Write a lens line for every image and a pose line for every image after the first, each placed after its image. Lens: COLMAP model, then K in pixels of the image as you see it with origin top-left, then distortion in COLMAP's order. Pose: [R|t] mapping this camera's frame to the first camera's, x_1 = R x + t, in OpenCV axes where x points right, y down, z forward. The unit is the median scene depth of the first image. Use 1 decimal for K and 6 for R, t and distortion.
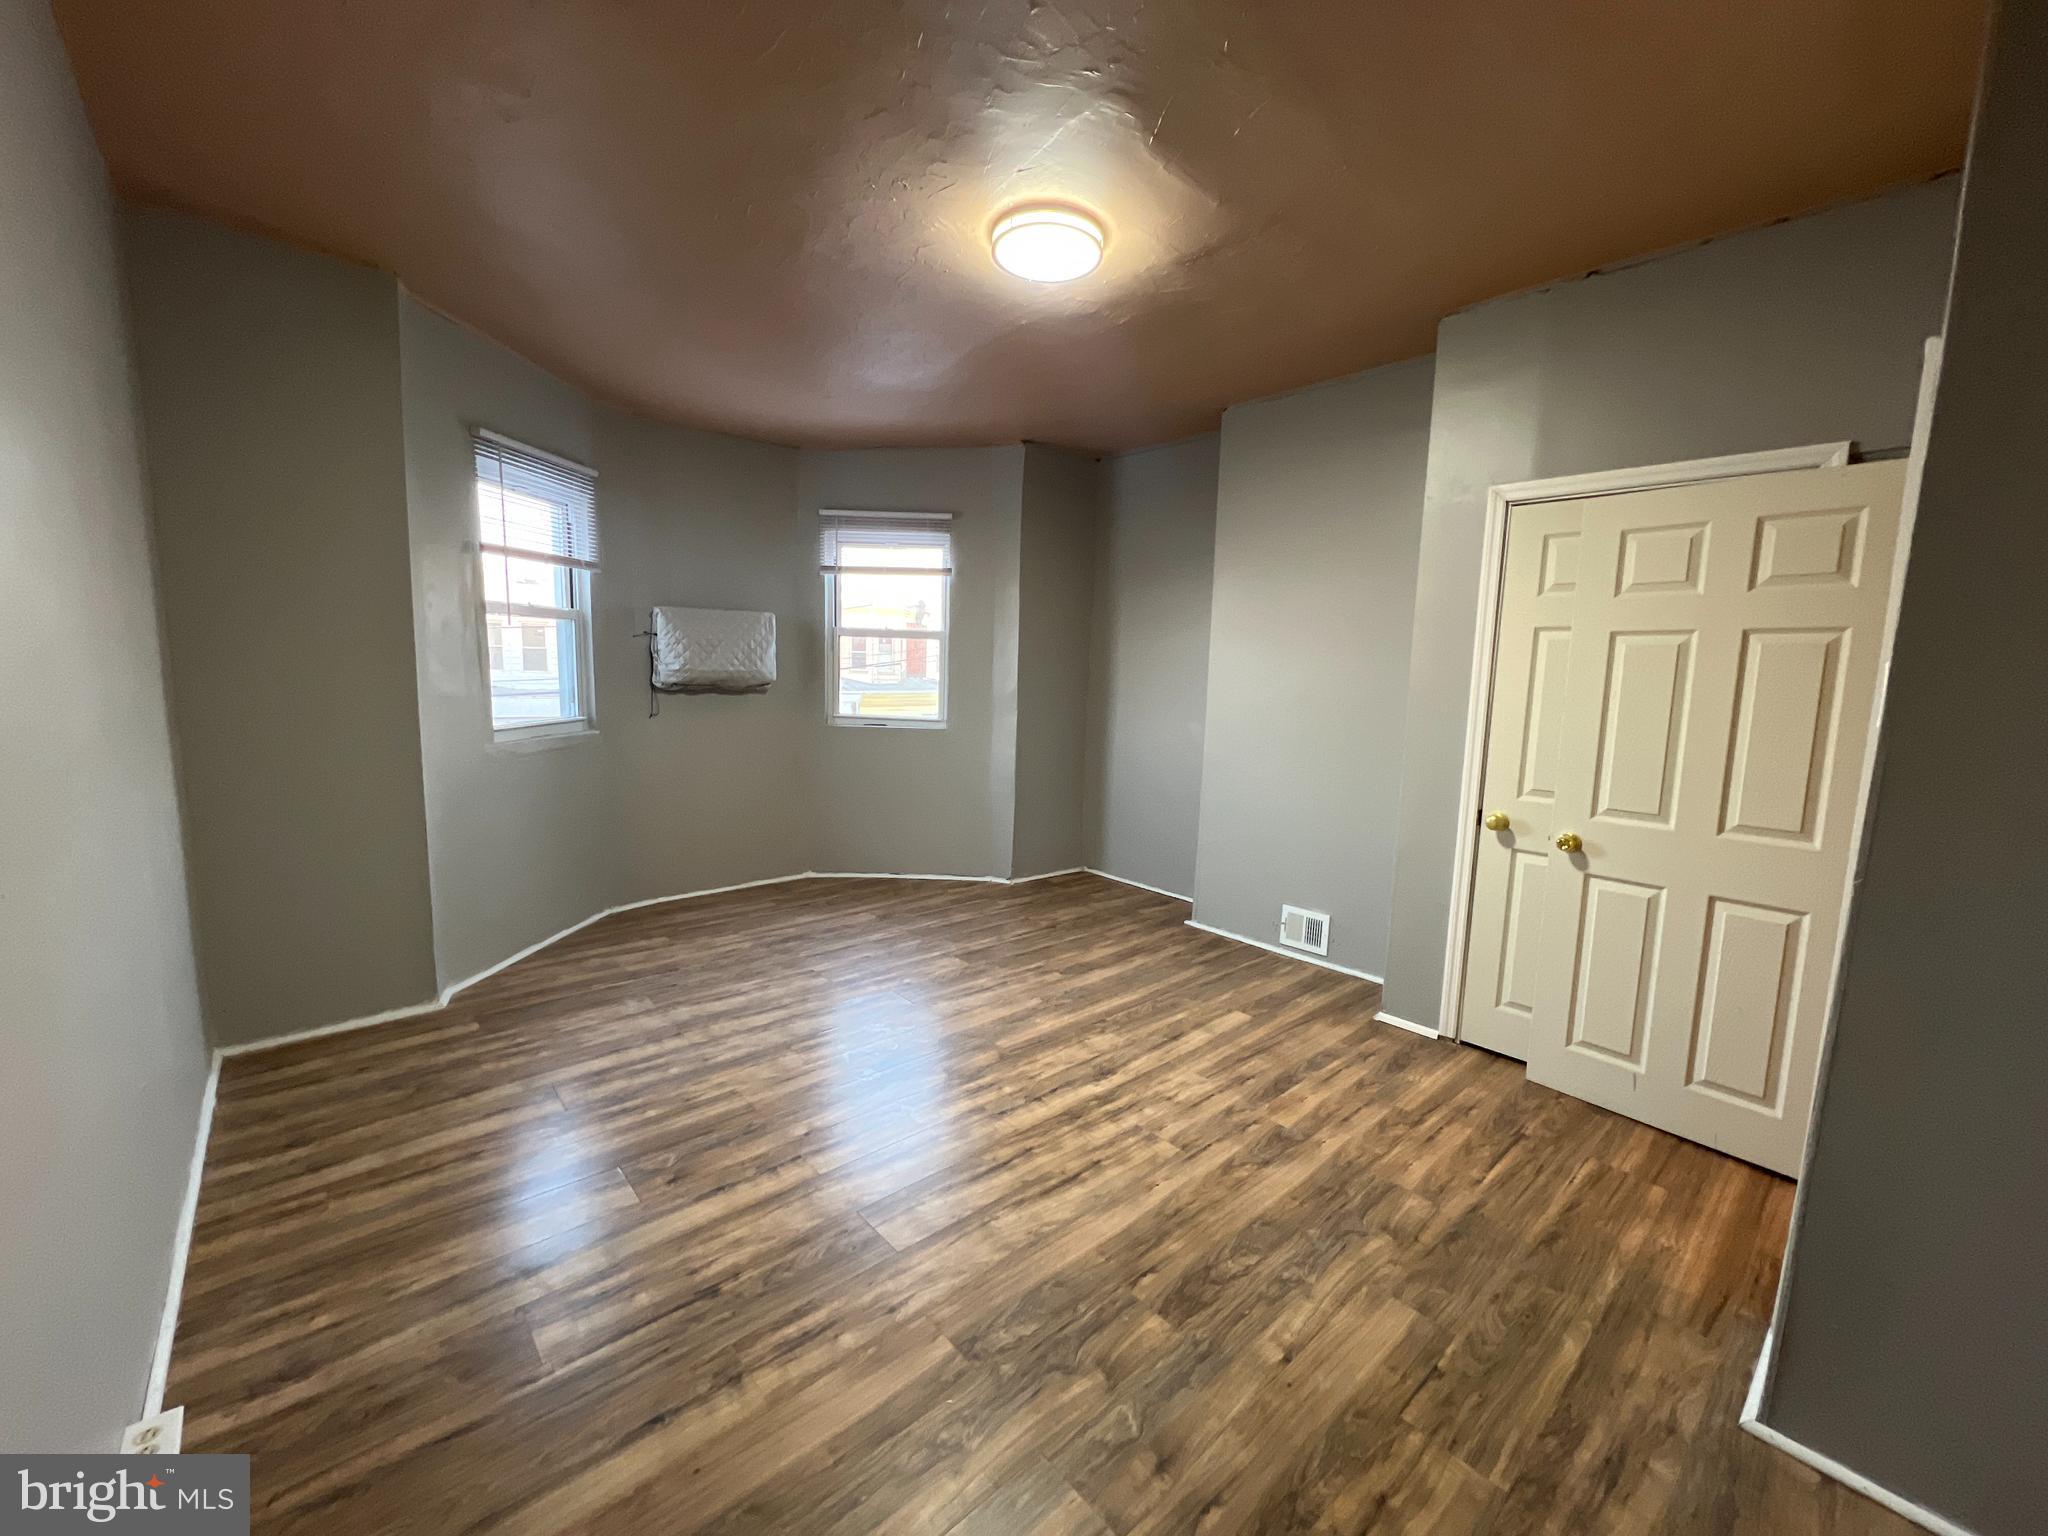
lens RADIAL K [[817.0, 0, 1026.4], [0, 817.0, 773.6], [0, 0, 1]] dist [-0.000464, 0.000343]
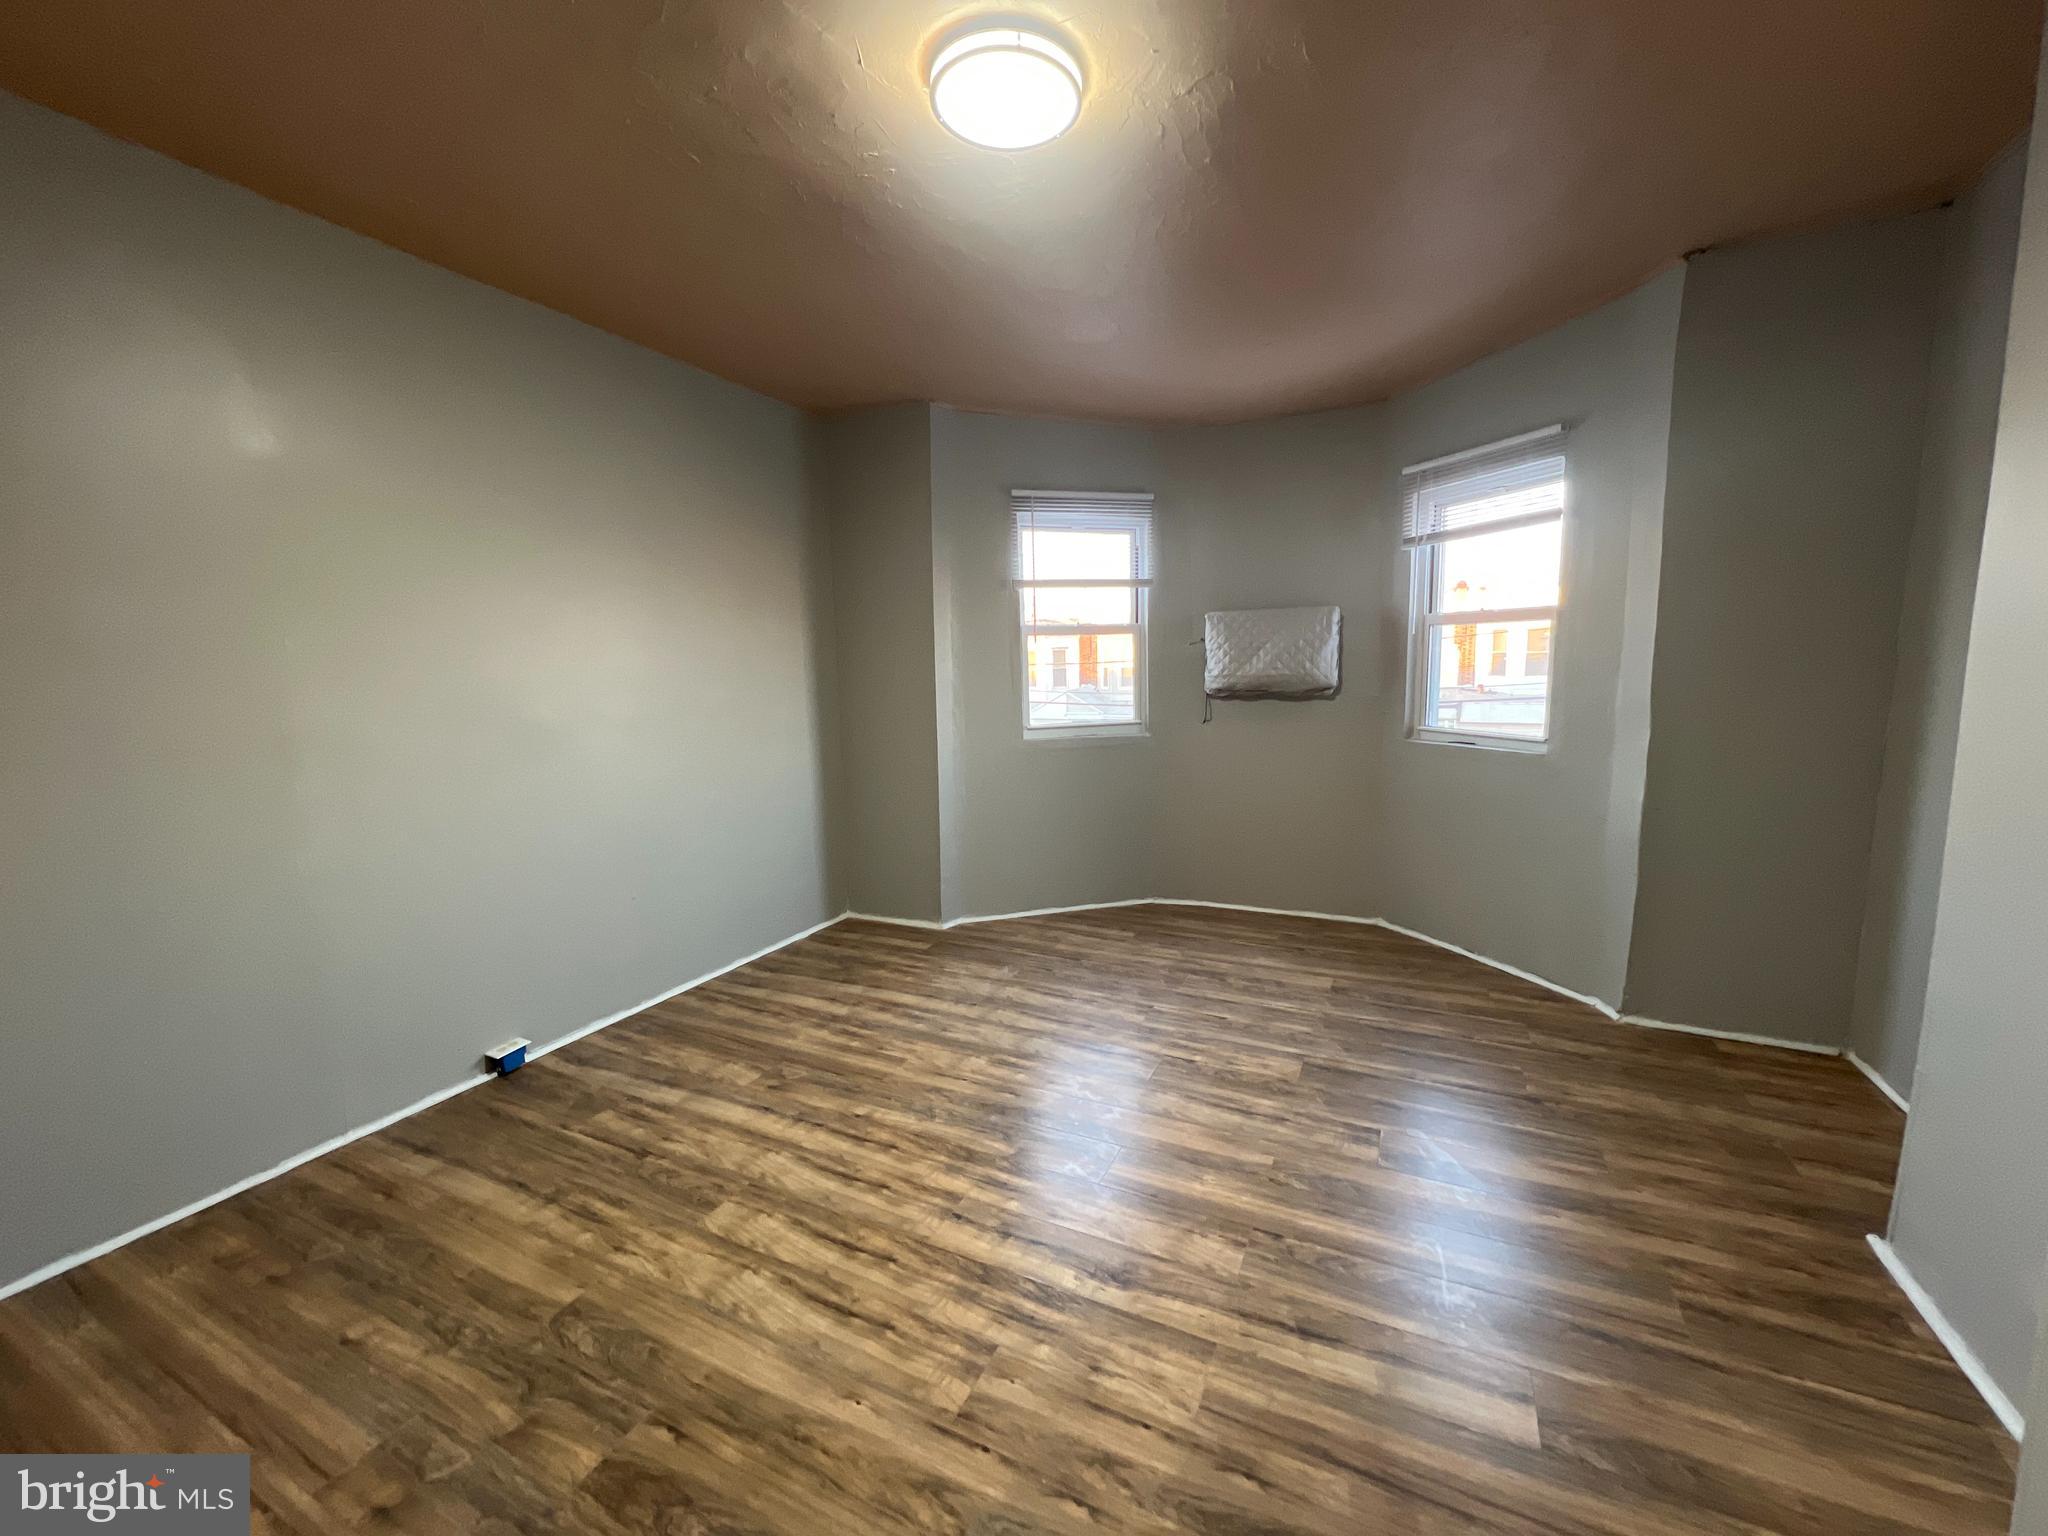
lens RADIAL K [[817.0, 0, 1013.2], [0, 817.0, 772.4], [0, 0, 1]] dist [-0.000464, 0.000343]
pose [[0.373022, 0.085293, -0.923894, 0.540011], [-0.093200, 0.994174, 0.054151, -0.055580], [0.923130, 0.065908, 0.378798, 0.547918]]
